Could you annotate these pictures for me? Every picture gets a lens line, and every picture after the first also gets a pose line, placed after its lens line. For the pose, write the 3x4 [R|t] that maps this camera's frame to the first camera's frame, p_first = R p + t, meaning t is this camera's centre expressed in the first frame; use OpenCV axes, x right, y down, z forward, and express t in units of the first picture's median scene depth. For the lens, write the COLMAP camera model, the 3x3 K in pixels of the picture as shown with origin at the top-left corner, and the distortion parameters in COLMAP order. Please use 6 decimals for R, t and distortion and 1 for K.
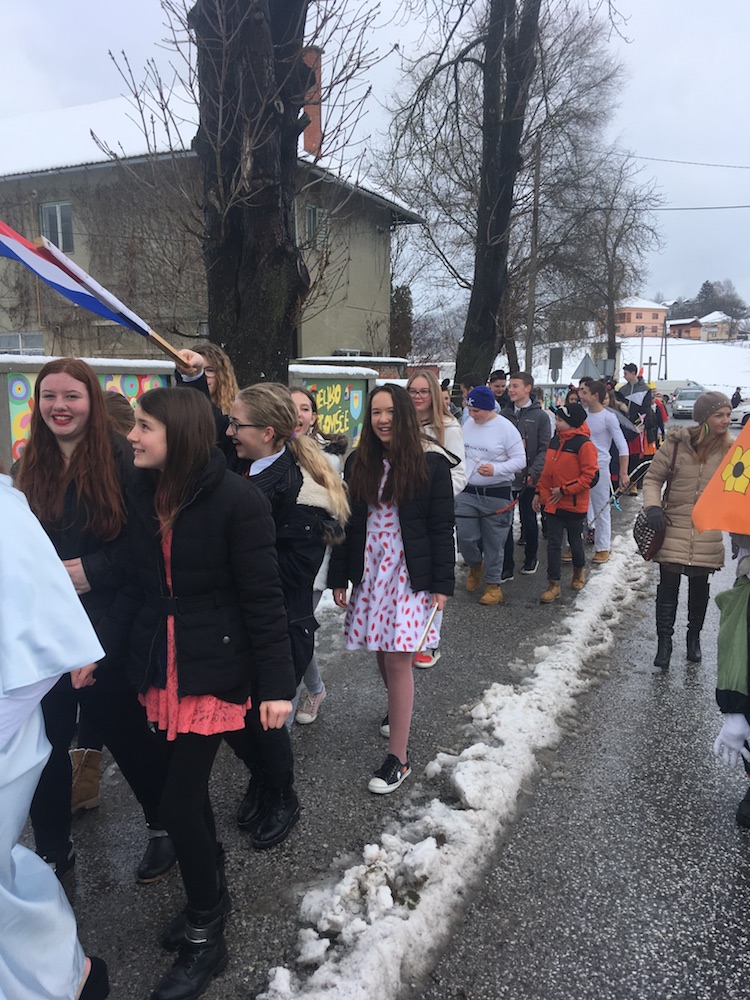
lens RADIAL K [[826.4, 0, 374.8], [0, 826.4, 503.5], [0, 0, 1]] dist [0.126572, -0.185253]
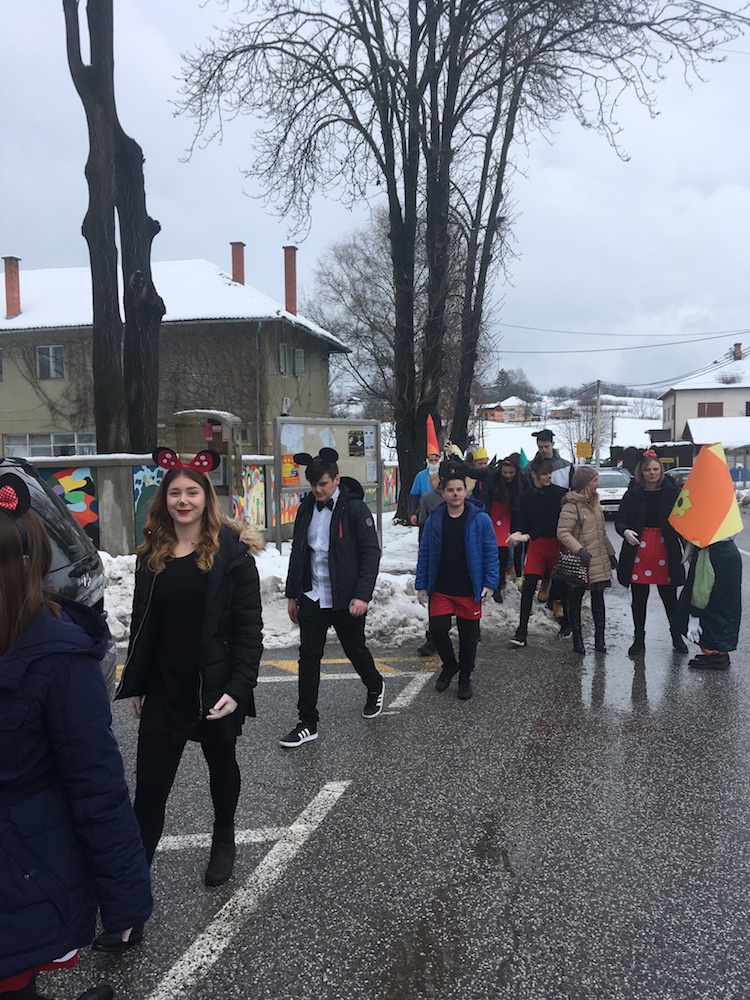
lens RADIAL K [[835.7, 0, 363.0], [0, 835.7, 506.2], [0, 0, 1]] dist [0.052029, 0.000616]
pose [[0.978729, -0.025320, 0.203591, -0.451508], [0.043610, 0.995352, -0.085860, 0.099529], [-0.200471, 0.092912, 0.975284, -0.767993]]
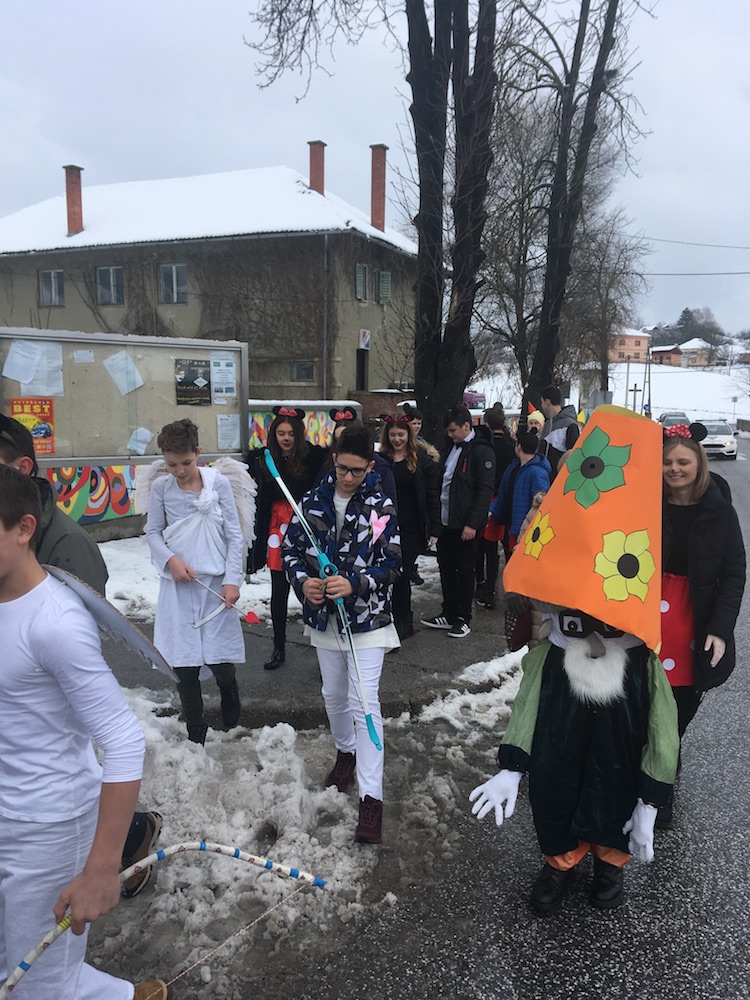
lens RADIAL K [[831.7, 0, 375.1], [0, 831.7, 498.4], [0, 0, 1]] dist [0.131533, -0.186214]
pose [[0.999699, 0.009272, 0.022697, -0.179528], [-0.008586, 0.999510, -0.030113, 0.044605], [-0.022965, 0.029909, 0.999289, -0.425558]]
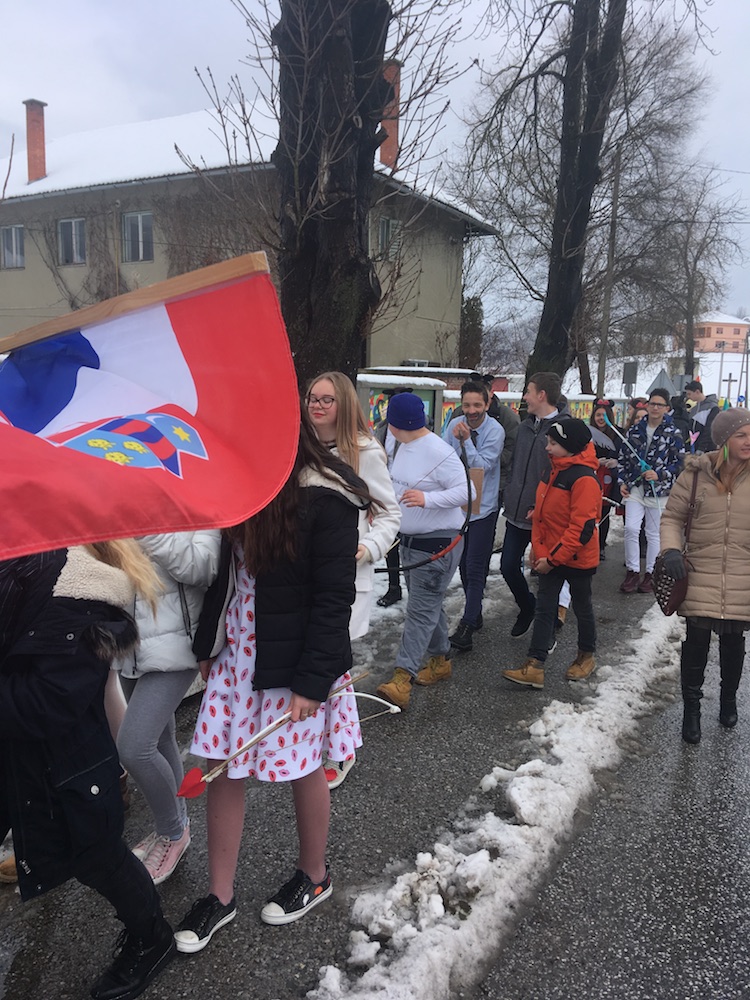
lens RADIAL K [[833.6, 0, 377.3], [0, 833.6, 498.1], [0, 0, 1]] dist [0.125480, -0.178224]
pose [[0.996754, 0.032760, -0.073544, 0.000115], [-0.034175, 0.999253, -0.018066, 0.000431], [0.072897, 0.020521, 0.997128, -0.004936]]
